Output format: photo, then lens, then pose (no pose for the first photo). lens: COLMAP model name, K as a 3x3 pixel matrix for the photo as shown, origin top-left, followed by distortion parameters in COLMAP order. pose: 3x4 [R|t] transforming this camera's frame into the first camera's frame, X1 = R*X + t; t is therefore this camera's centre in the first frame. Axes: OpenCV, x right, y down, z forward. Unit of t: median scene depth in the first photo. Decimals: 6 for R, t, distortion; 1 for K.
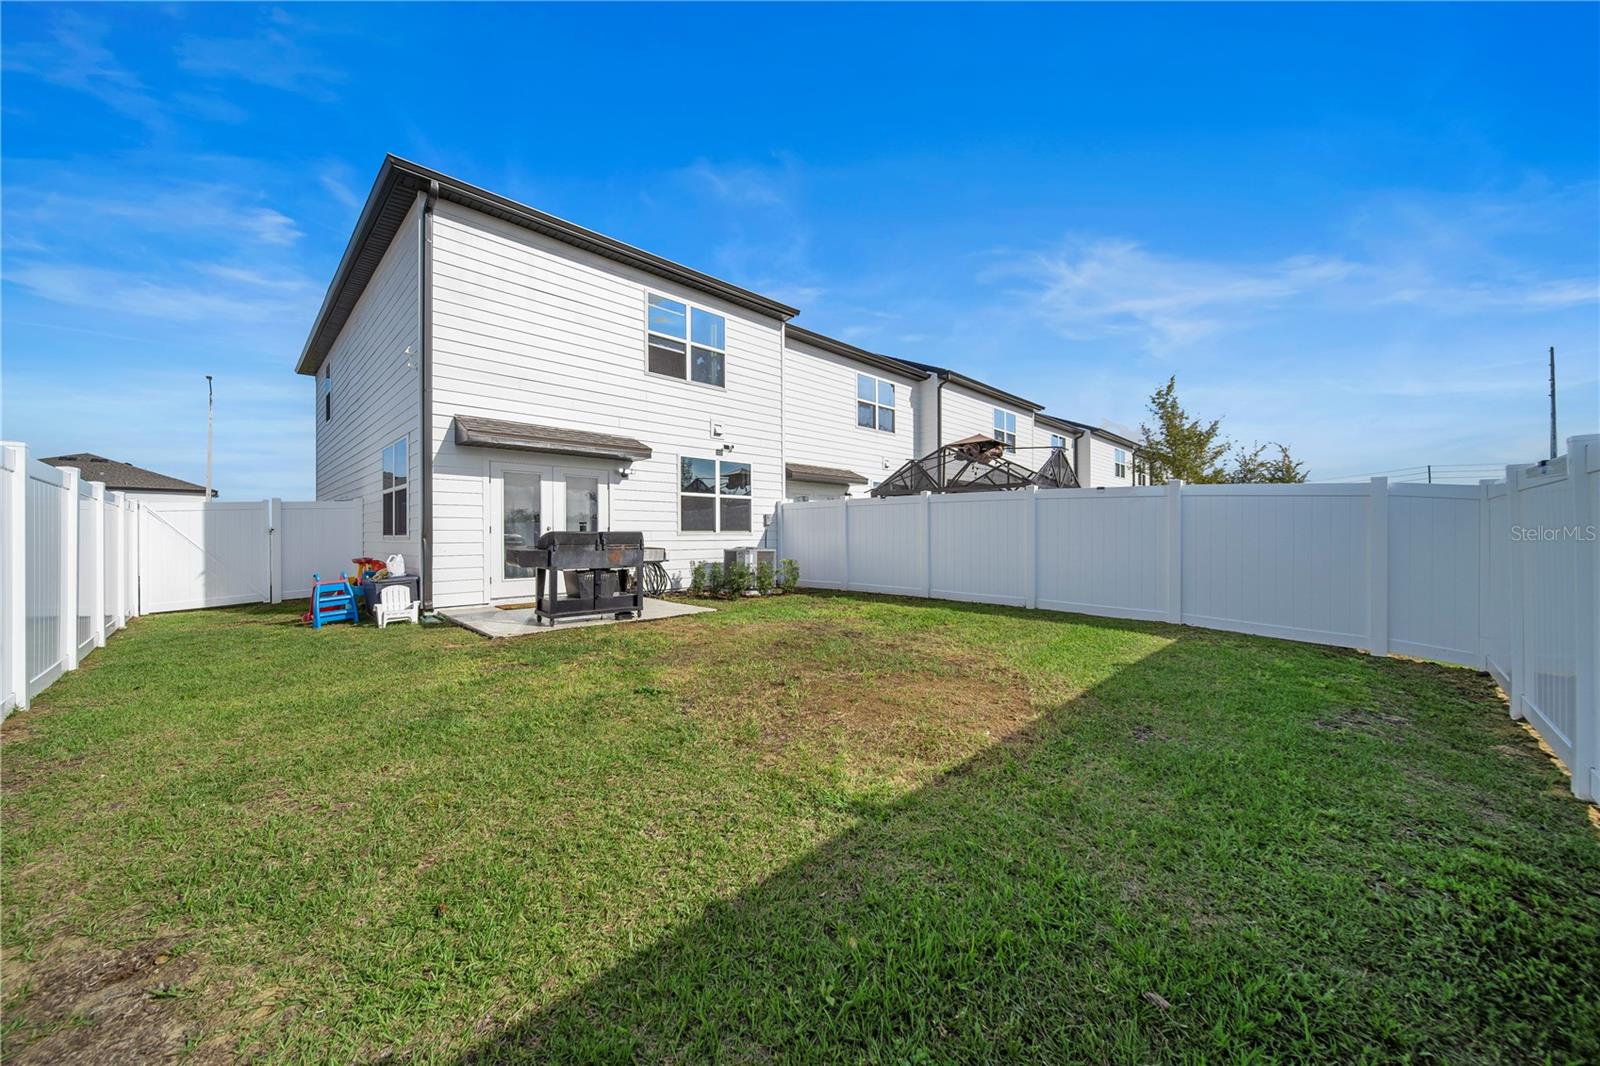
lens RADIAL K [[578.7, 0, 792.4], [0, 578.7, 529.0], [0, 0, 1]] dist [-0.000306, -0.000025]
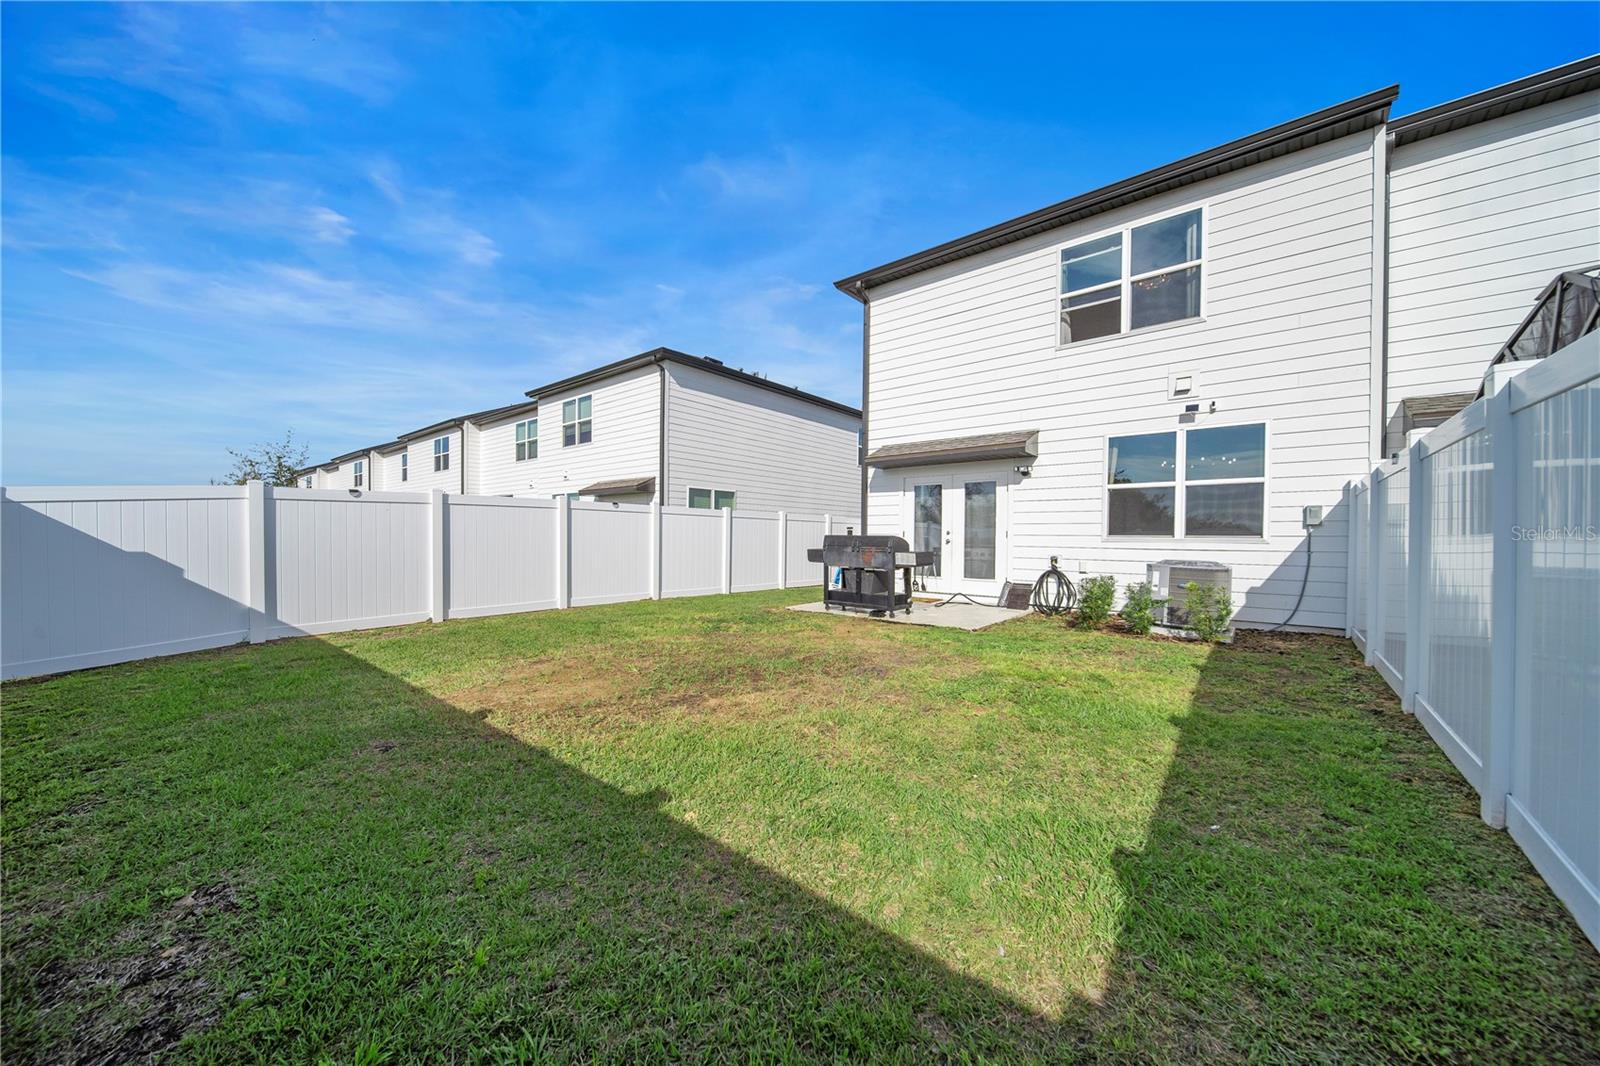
lens RADIAL K [[561.3, 0, 792.2], [0, 561.3, 543.0], [0, 0, 1]] dist [0.000069, -0.000054]
pose [[0.096527, 0.014876, -0.995219, 0.485901], [0.001243, 0.999886, 0.015066, 0.001683], [0.995330, -0.002691, 0.096497, 0.491897]]
